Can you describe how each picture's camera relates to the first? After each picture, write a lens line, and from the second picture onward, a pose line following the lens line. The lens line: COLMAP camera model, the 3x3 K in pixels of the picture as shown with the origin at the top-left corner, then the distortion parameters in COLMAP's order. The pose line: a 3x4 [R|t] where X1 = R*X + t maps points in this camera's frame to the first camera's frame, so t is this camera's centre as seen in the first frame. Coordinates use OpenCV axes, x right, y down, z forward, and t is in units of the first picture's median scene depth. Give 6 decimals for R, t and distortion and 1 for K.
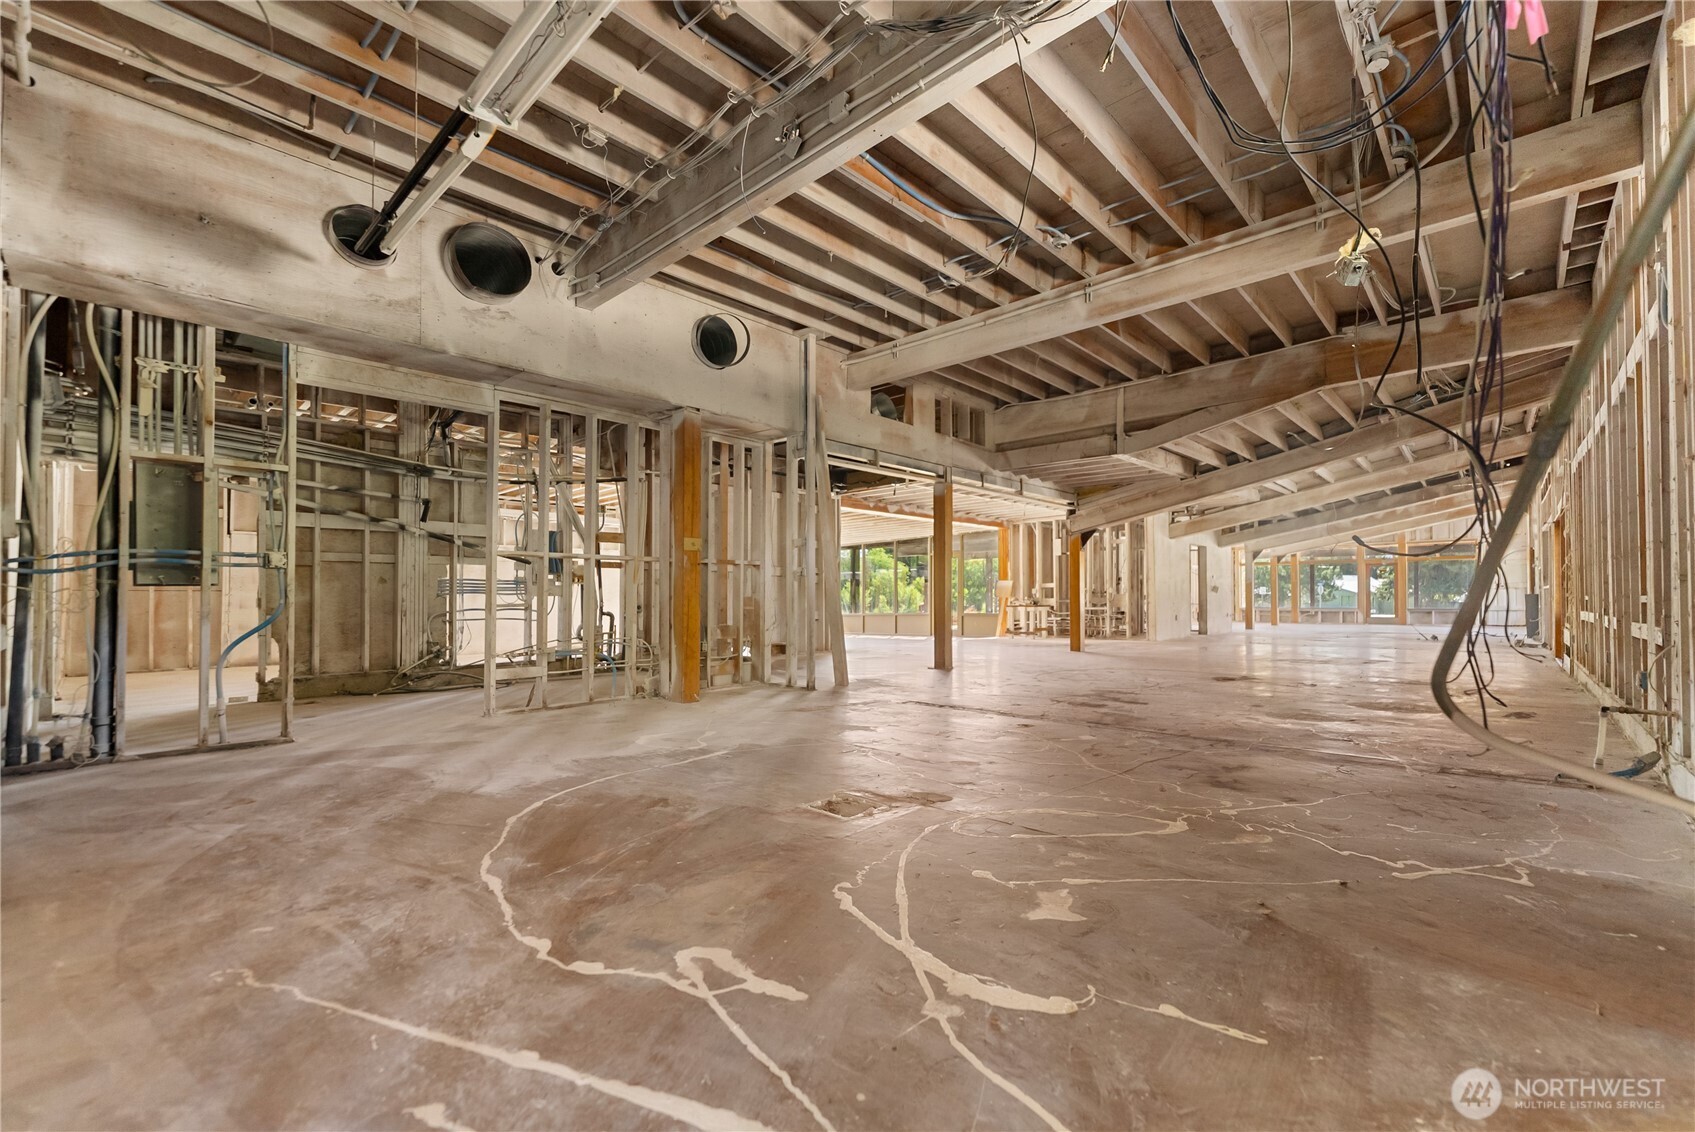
lens RADIAL K [[695.8, 0, 867.9], [0, 695.8, 588.4], [0, 0, 1]] dist [0.000795, -0.000016]
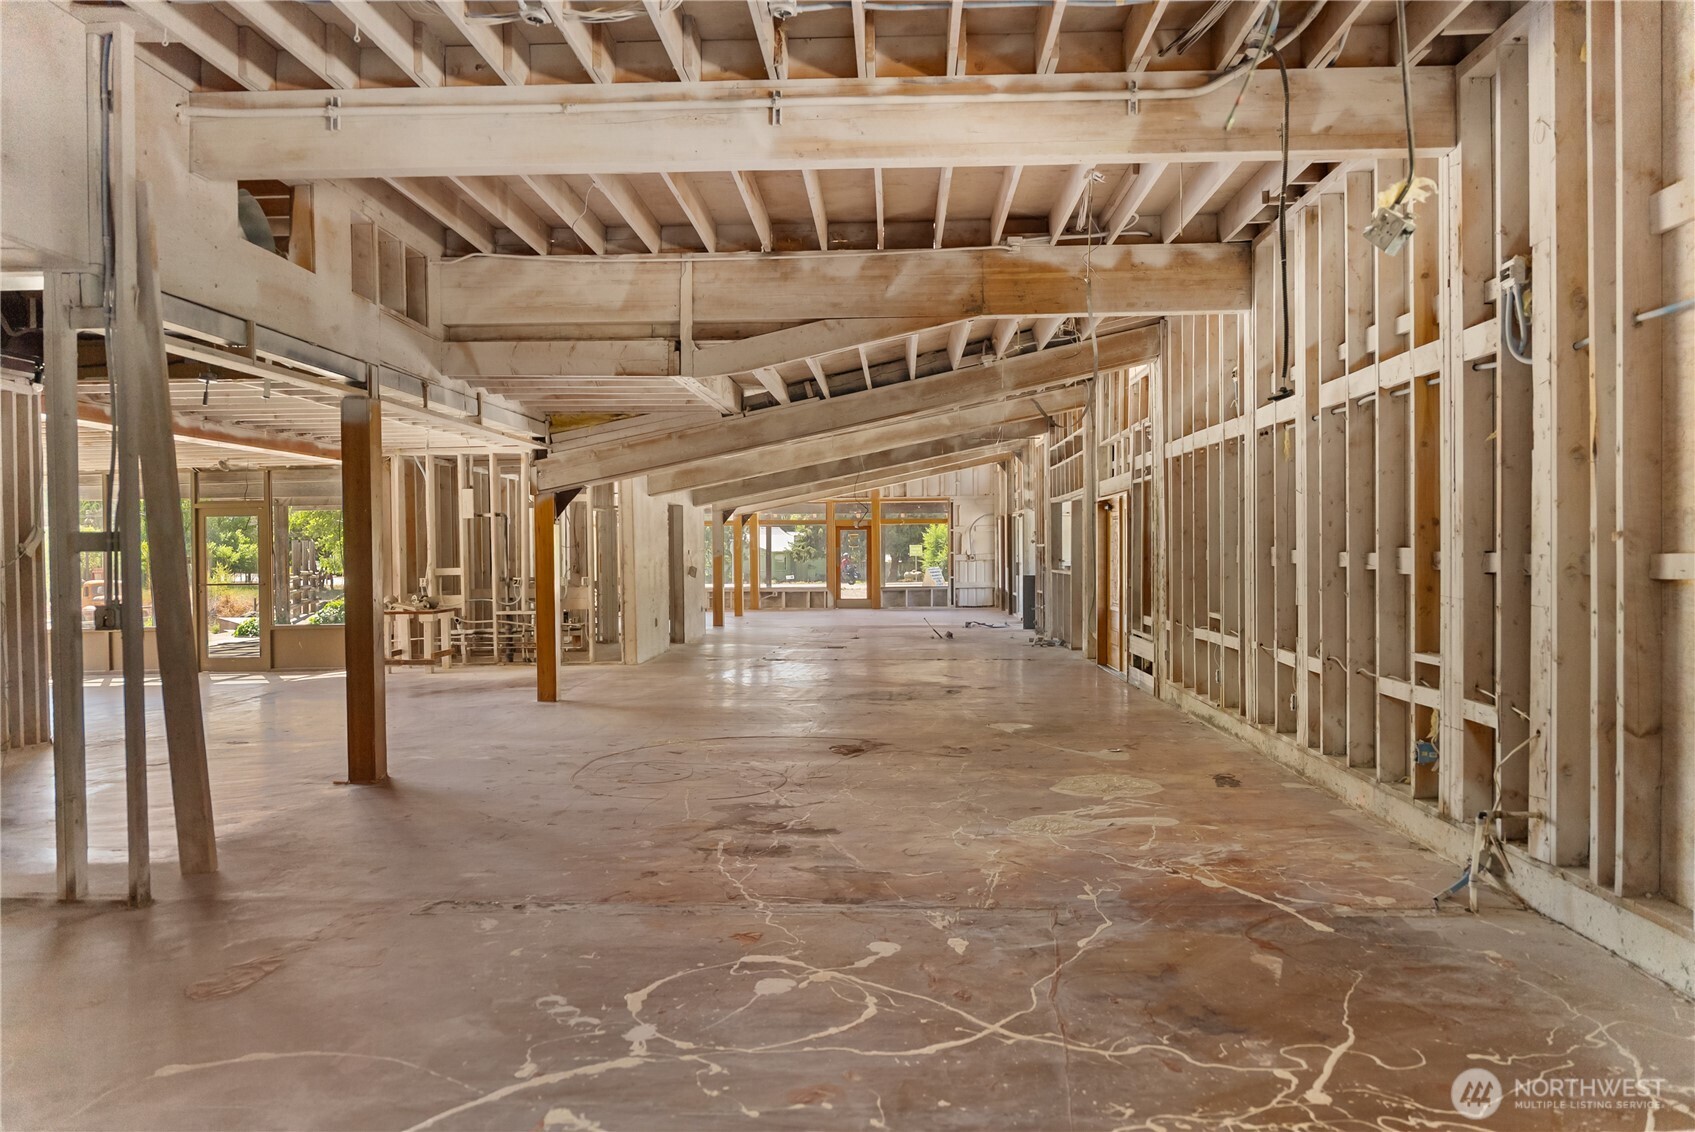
lens RADIAL K [[1149.2, 0, 849.7], [0, 1149.2, 581.3], [0, 0, 1]] dist [-0.007440, -0.001938]
pose [[0.767985, -0.016061, 0.640266, -0.152013], [-0.007665, 0.999383, 0.034262, -0.057109], [-0.640422, -0.031220, 0.767388, 0.176100]]
